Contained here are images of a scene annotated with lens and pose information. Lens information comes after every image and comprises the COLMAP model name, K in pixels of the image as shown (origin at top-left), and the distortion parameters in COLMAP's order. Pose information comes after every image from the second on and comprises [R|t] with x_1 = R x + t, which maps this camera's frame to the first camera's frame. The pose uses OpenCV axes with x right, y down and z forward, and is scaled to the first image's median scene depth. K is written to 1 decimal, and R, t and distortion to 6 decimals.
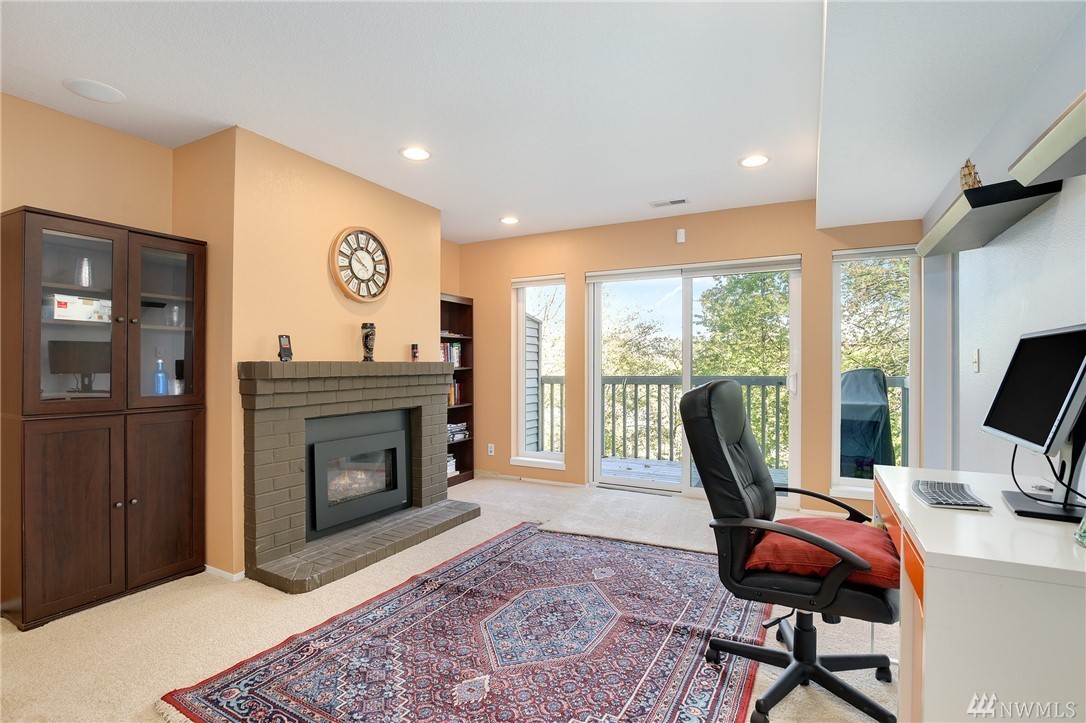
lens RADIAL K [[504.9, 0, 543.5], [0, 504.9, 365.5], [0, 0, 1]] dist [0.001362, 0.000031]
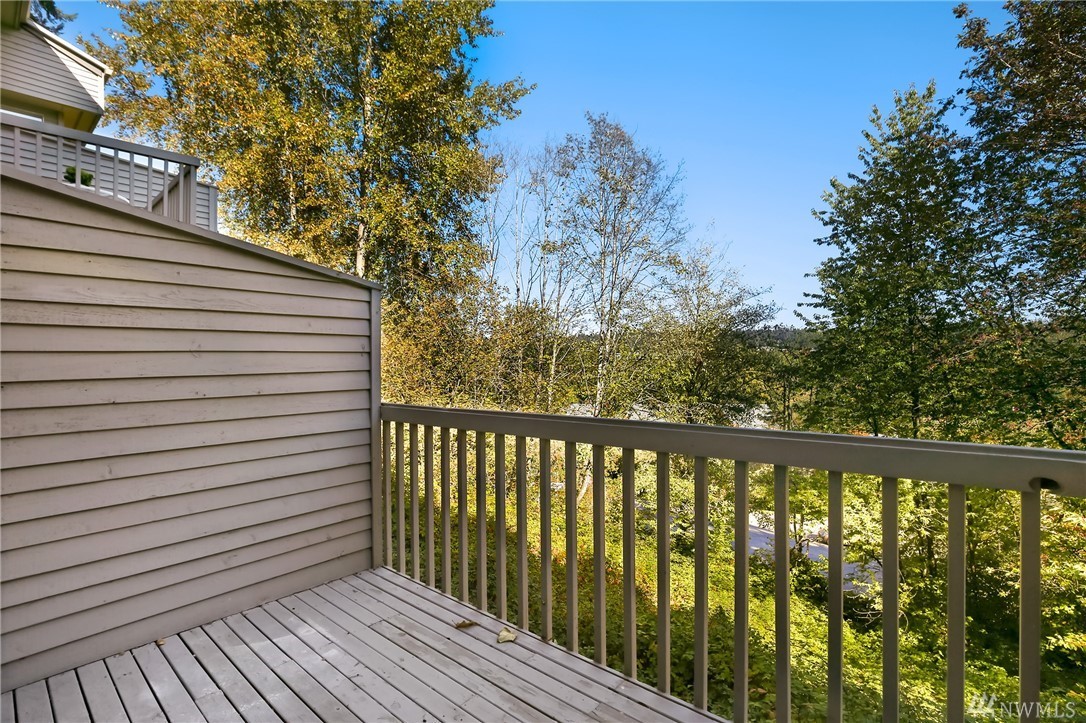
lens RADIAL K [[499.2, 0, 542.7], [0, 499.2, 360.7], [0, 0, 1]] dist [-0.003121, -0.000191]
pose [[0.974497, -0.016744, -0.223776, 0.073138], [0.016555, 0.999859, -0.002720, -0.004524], [0.223791, -0.001054, 0.974637, 0.176932]]
